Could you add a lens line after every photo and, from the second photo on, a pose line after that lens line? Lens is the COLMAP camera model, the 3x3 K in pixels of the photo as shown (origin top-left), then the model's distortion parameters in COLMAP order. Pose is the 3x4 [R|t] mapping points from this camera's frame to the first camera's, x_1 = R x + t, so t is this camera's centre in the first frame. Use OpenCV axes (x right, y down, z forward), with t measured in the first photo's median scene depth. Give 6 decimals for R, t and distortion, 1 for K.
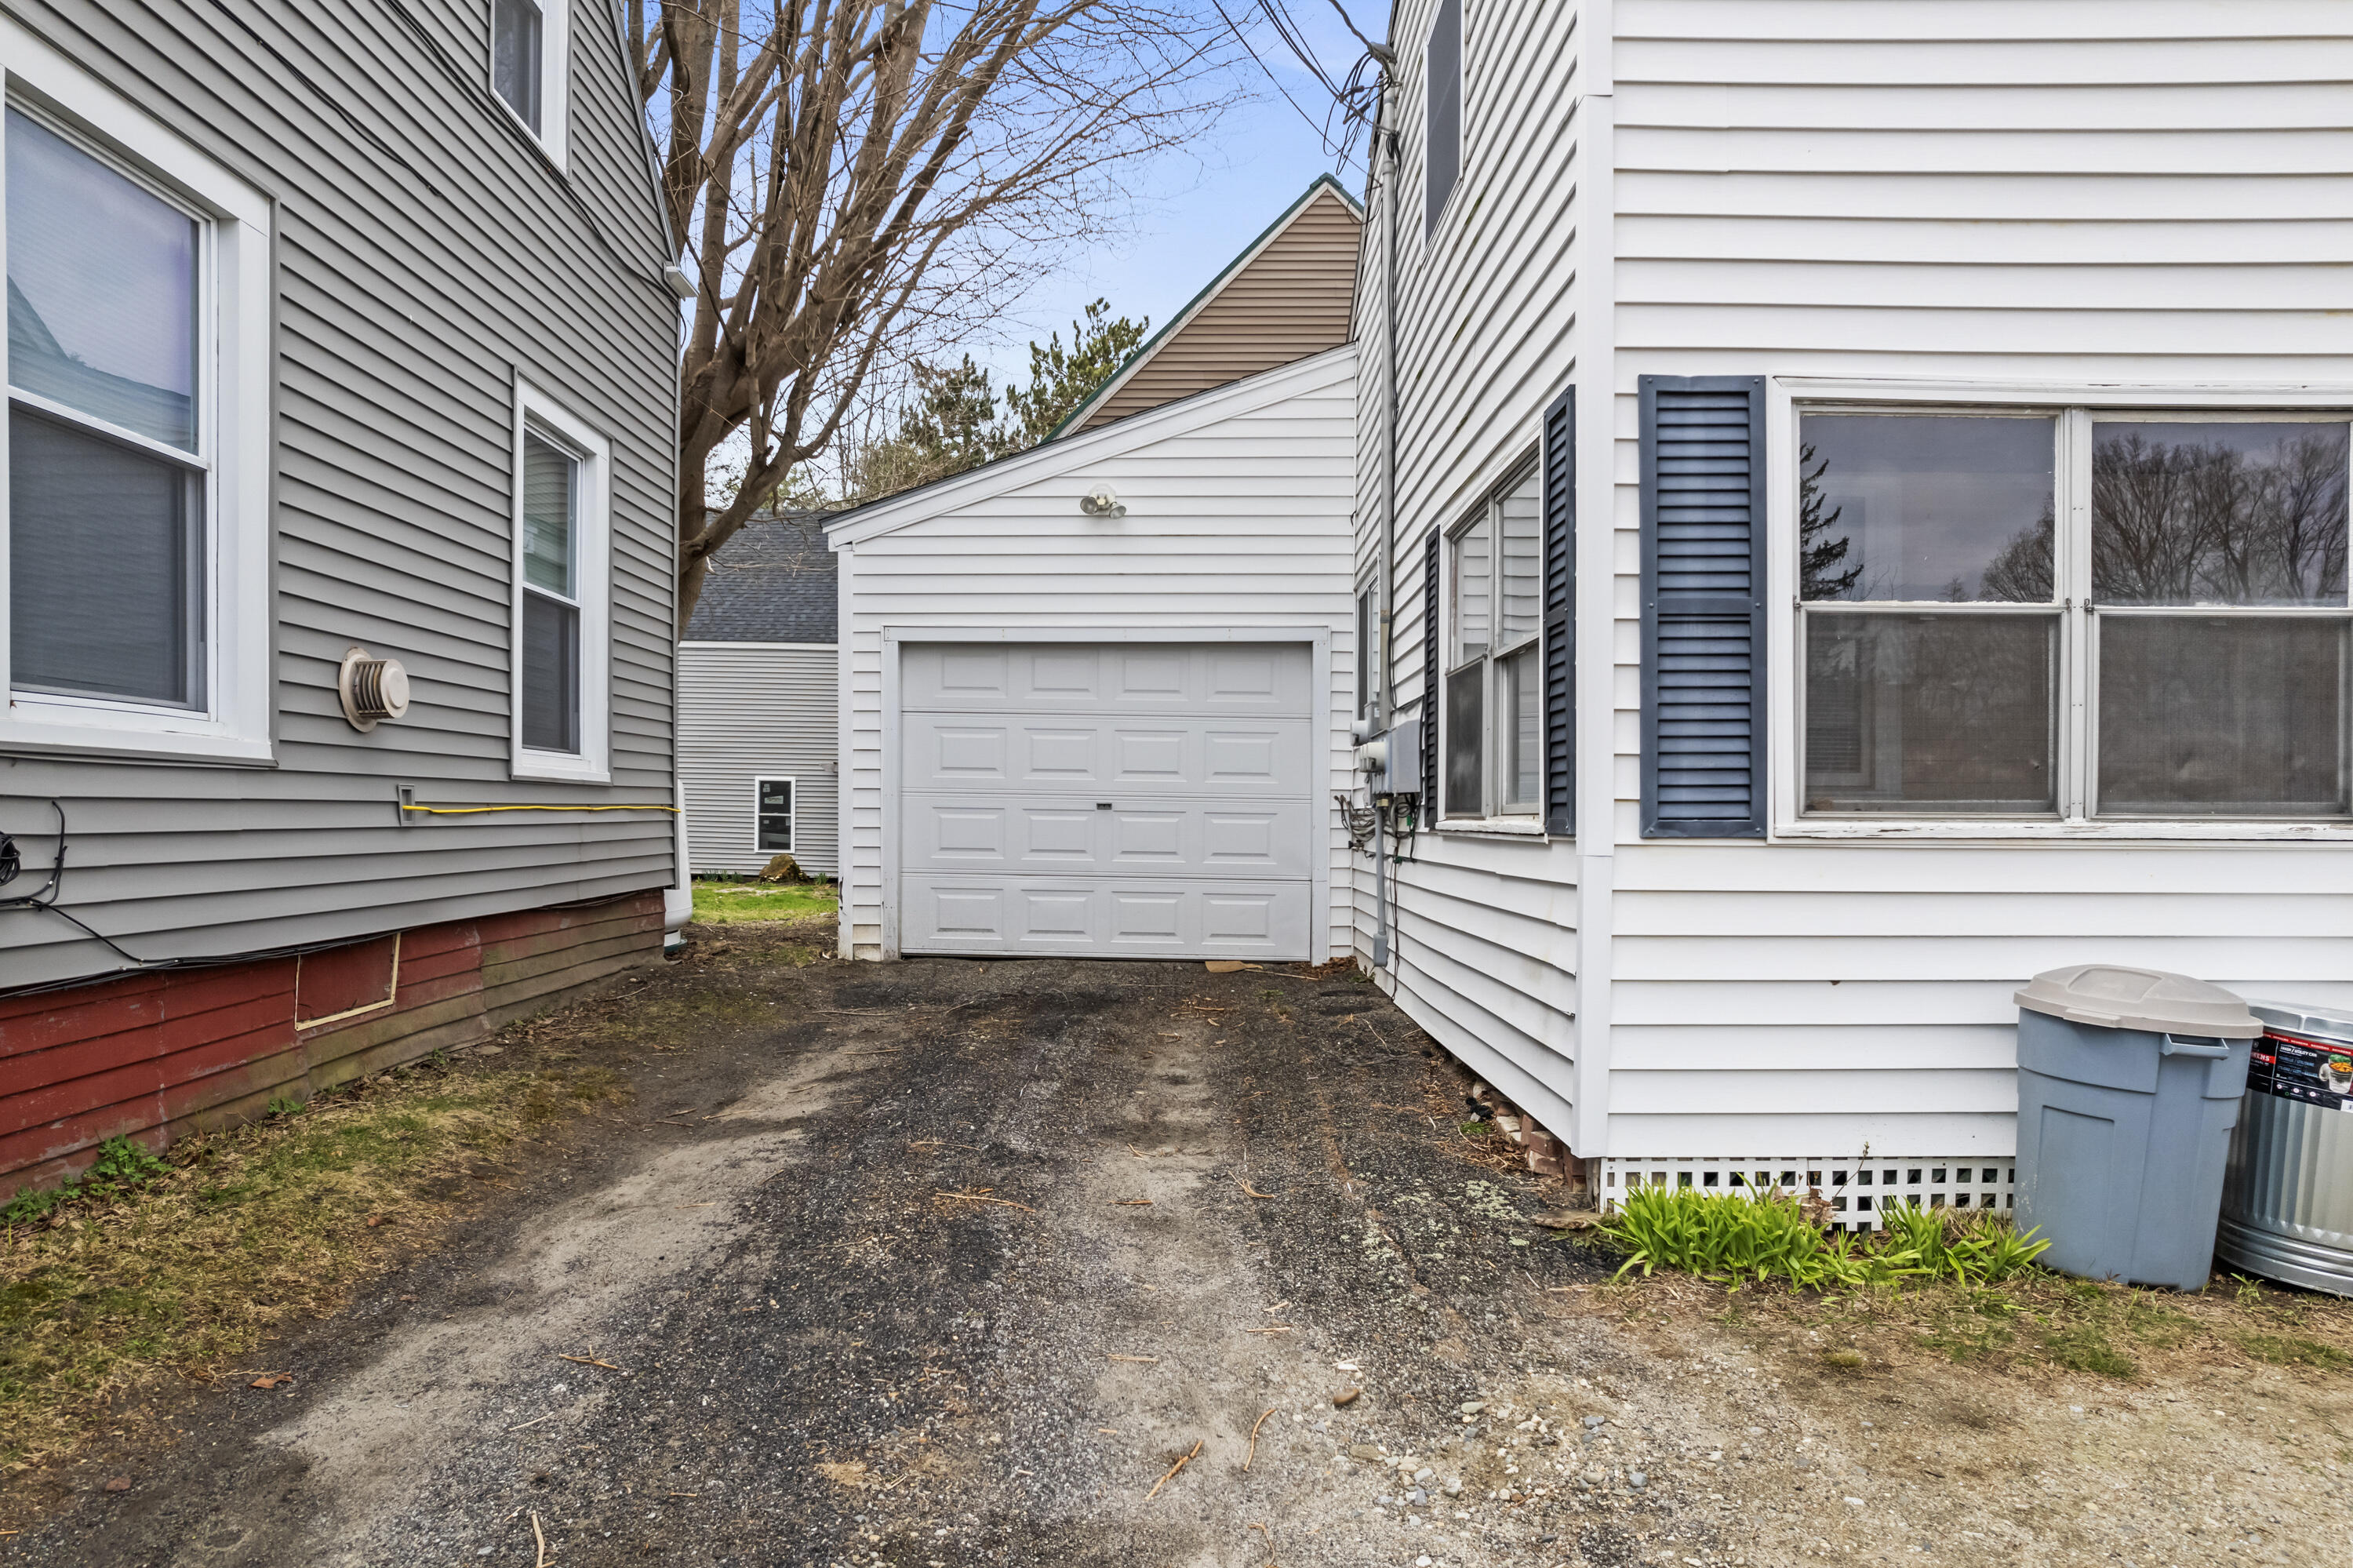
lens RADIAL K [[1516.1, 0, 1159.5], [0, 1516.1, 883.6], [0, 0, 1]] dist [-0.041499, 0.001030]
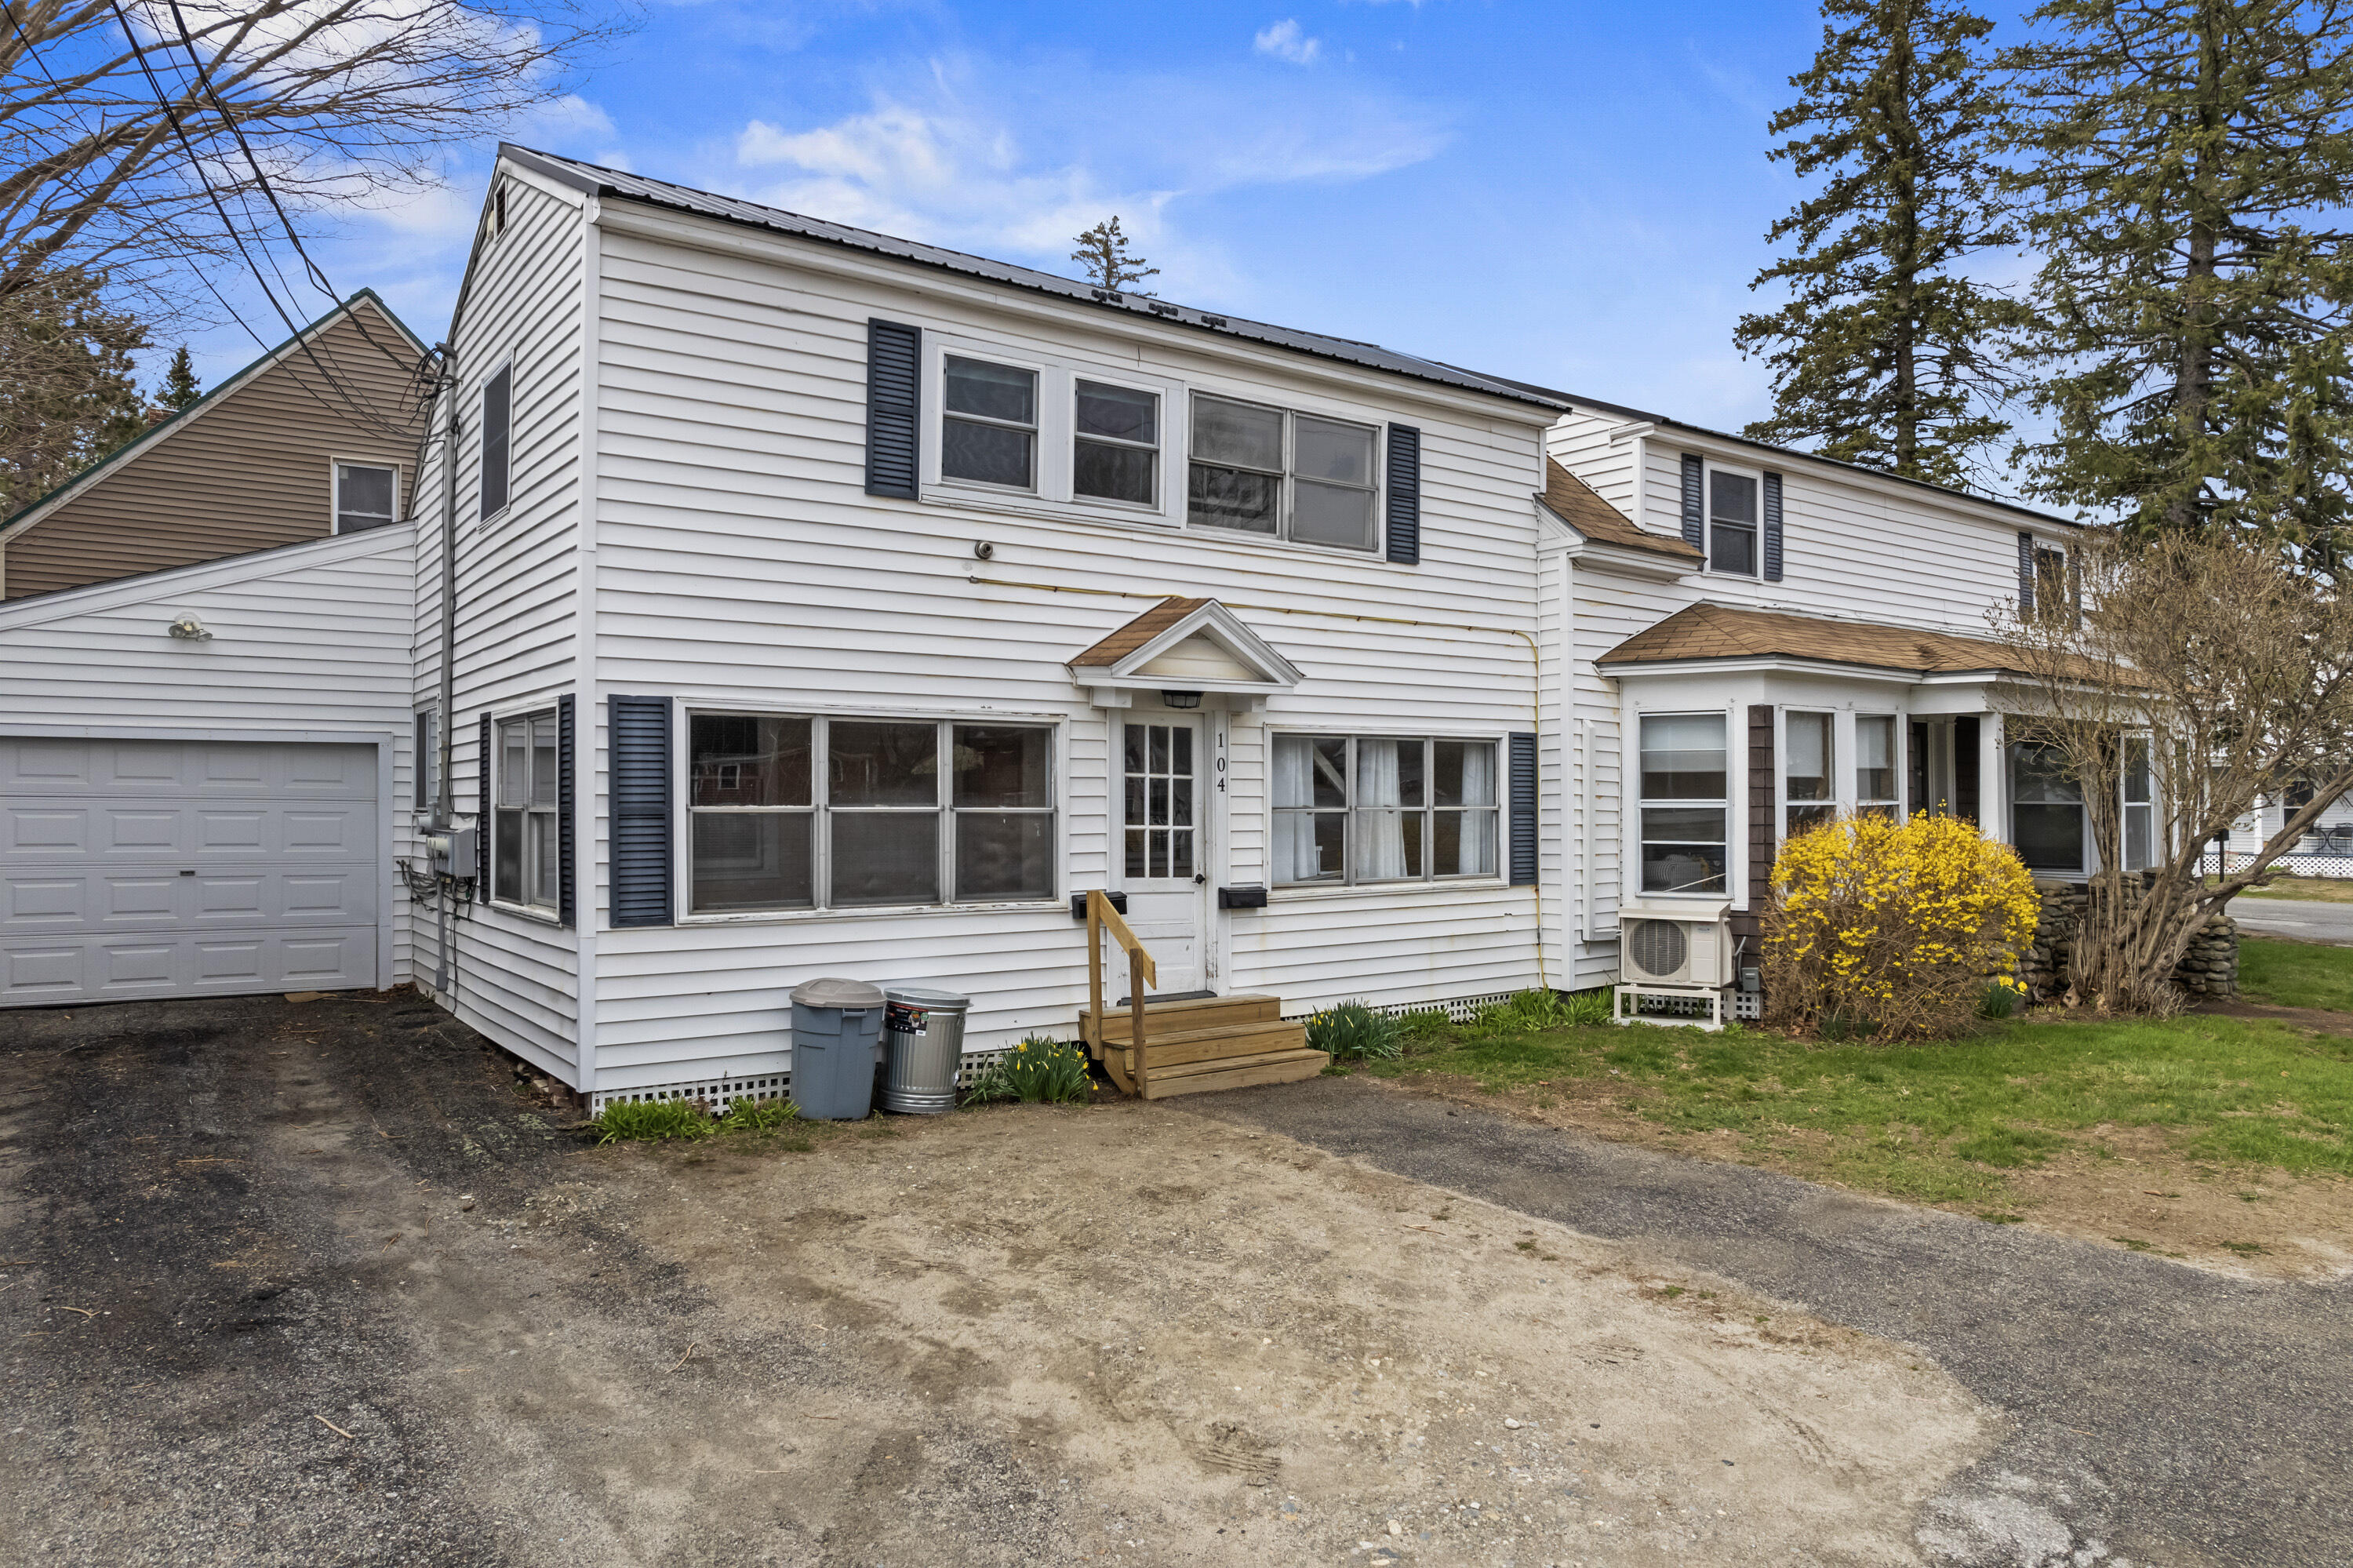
lens RADIAL K [[1492.4, 0, 1171.5], [0, 1492.4, 790.9], [0, 0, 1]] dist [-0.030427, 0.007097]
pose [[0.804091, 0.004369, 0.594491, -0.238055], [0.025529, 0.998797, -0.041870, -0.104013], [-0.593958, 0.048844, 0.803012, -0.967188]]
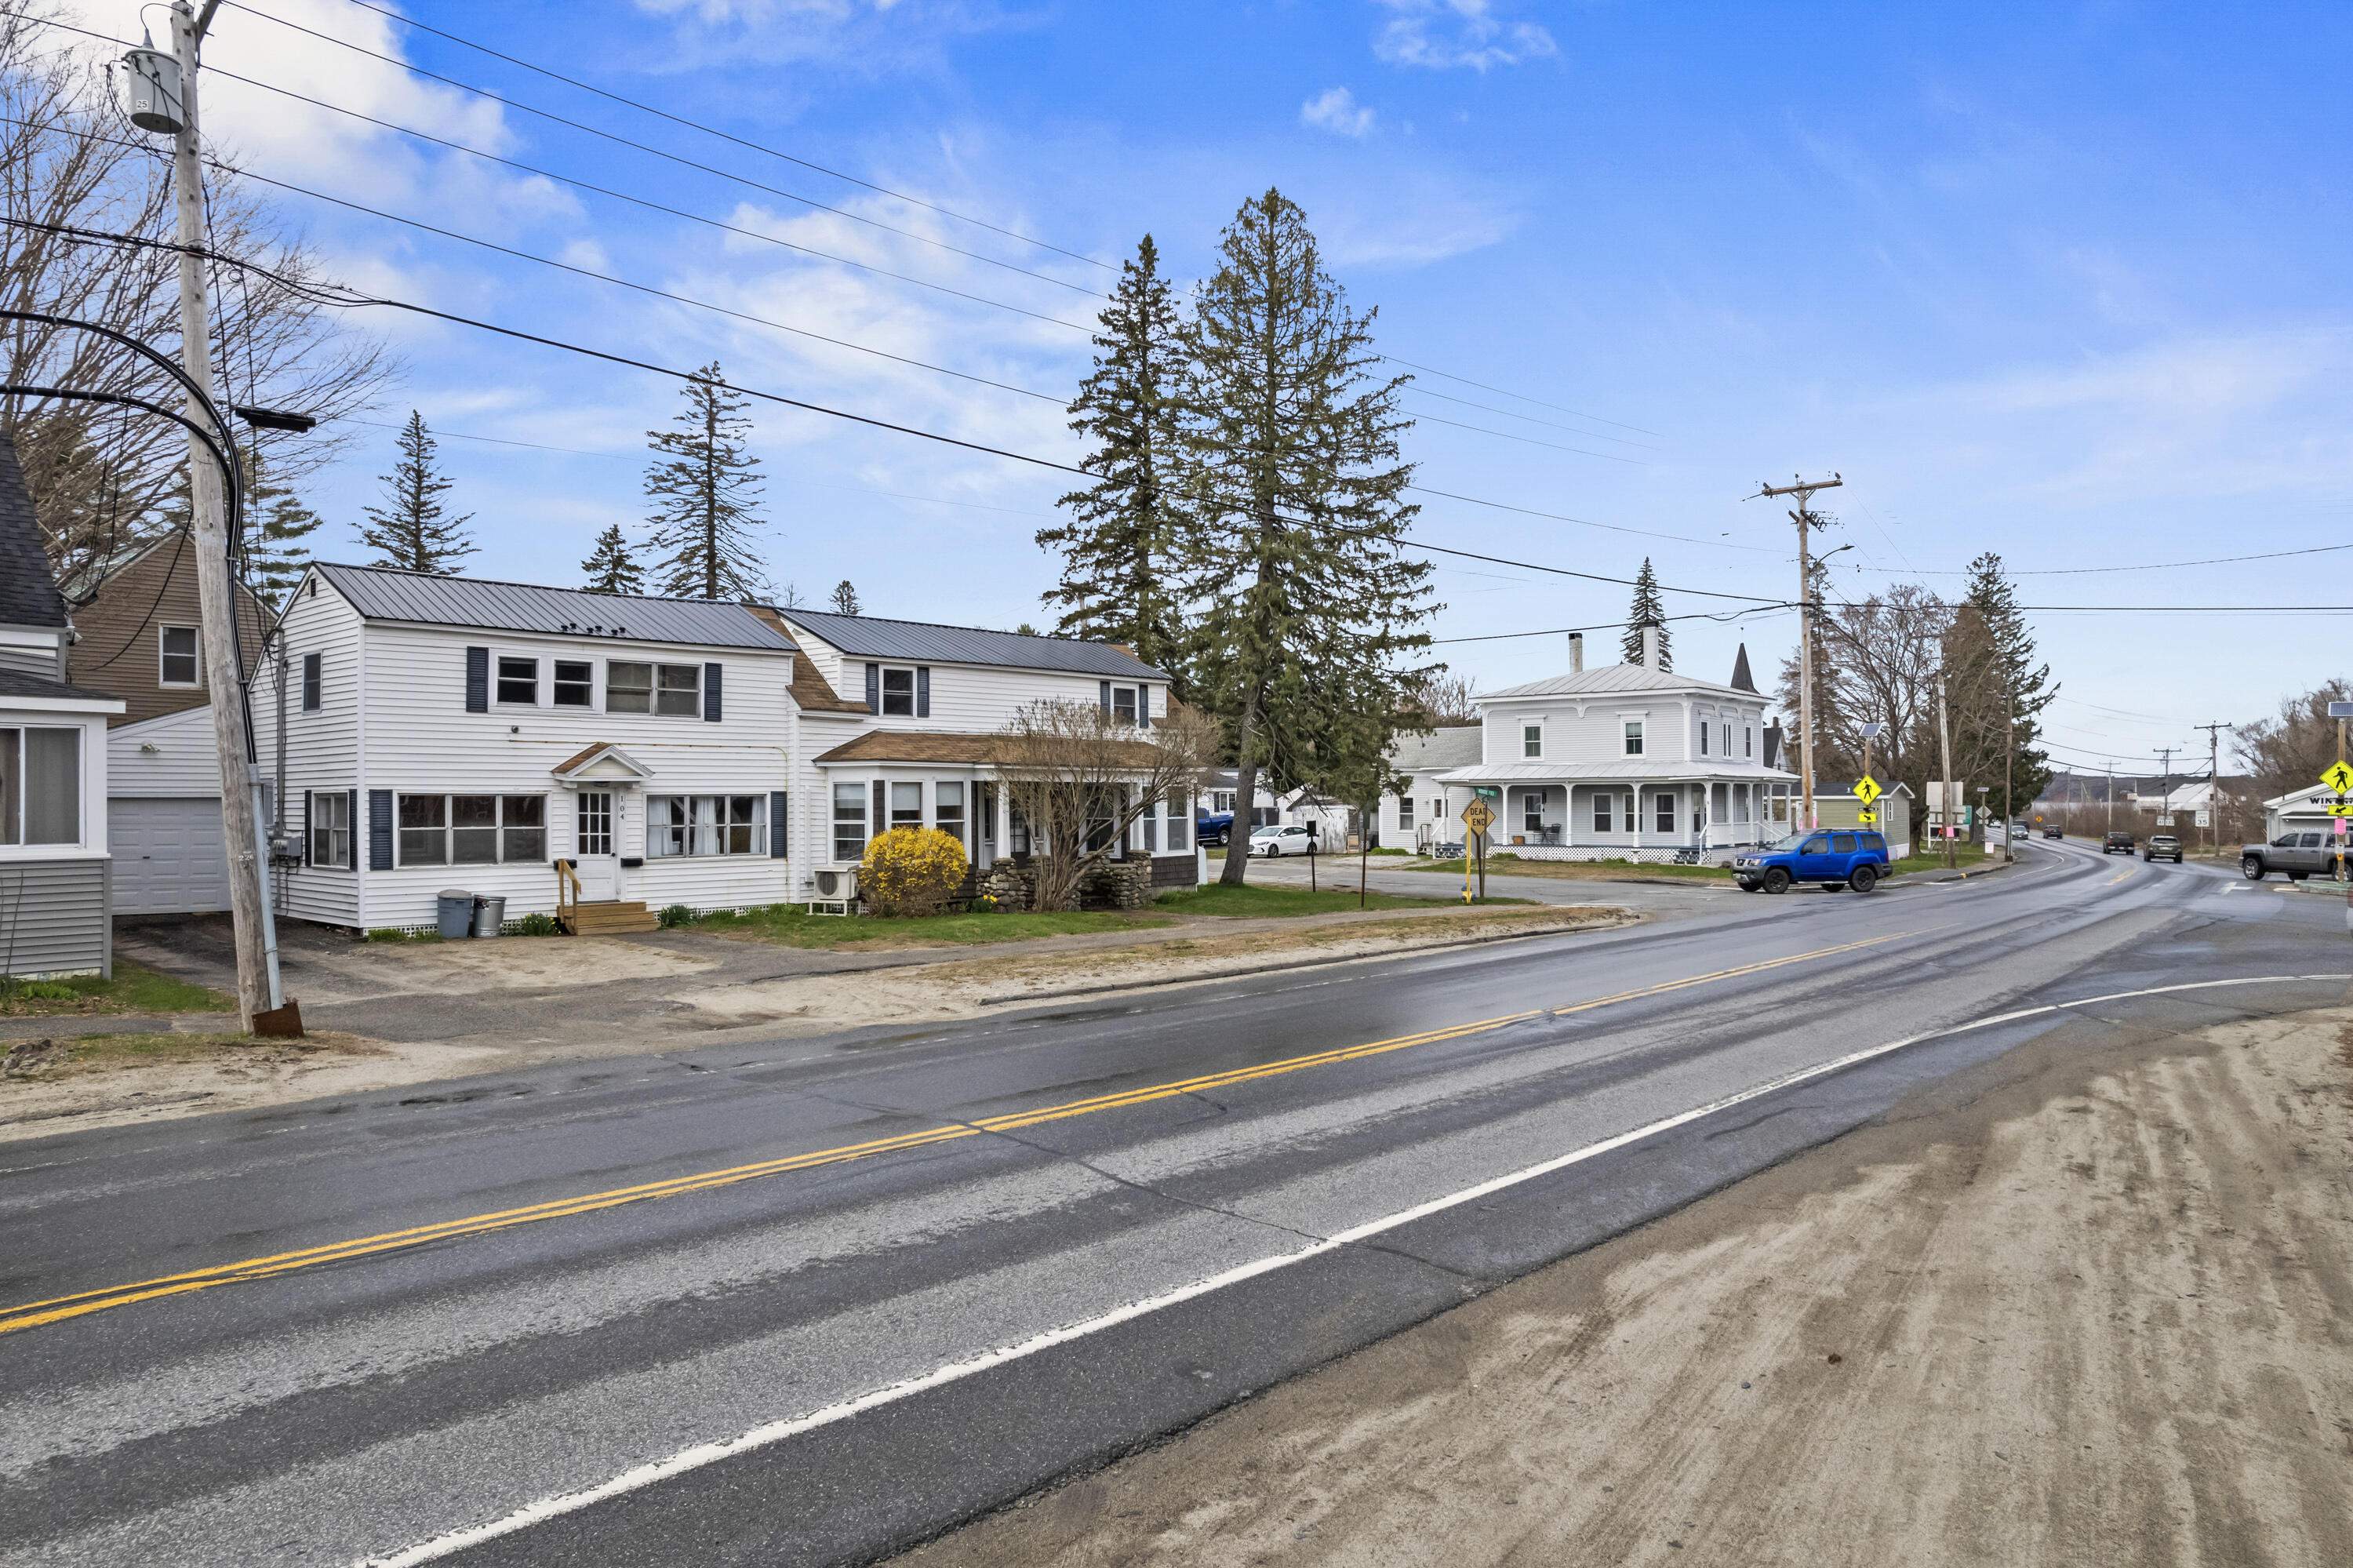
lens RADIAL K [[1550.6, 0, 1178.1], [0, 1550.6, 792.7], [0, 0, 1]] dist [-0.031429, 0.000690]
pose [[0.678112, 0.002599, 0.734954, -1.796467], [0.036060, 0.998672, -0.036803, 0.000841], [-0.734074, 0.051459, 0.677117, -4.954573]]
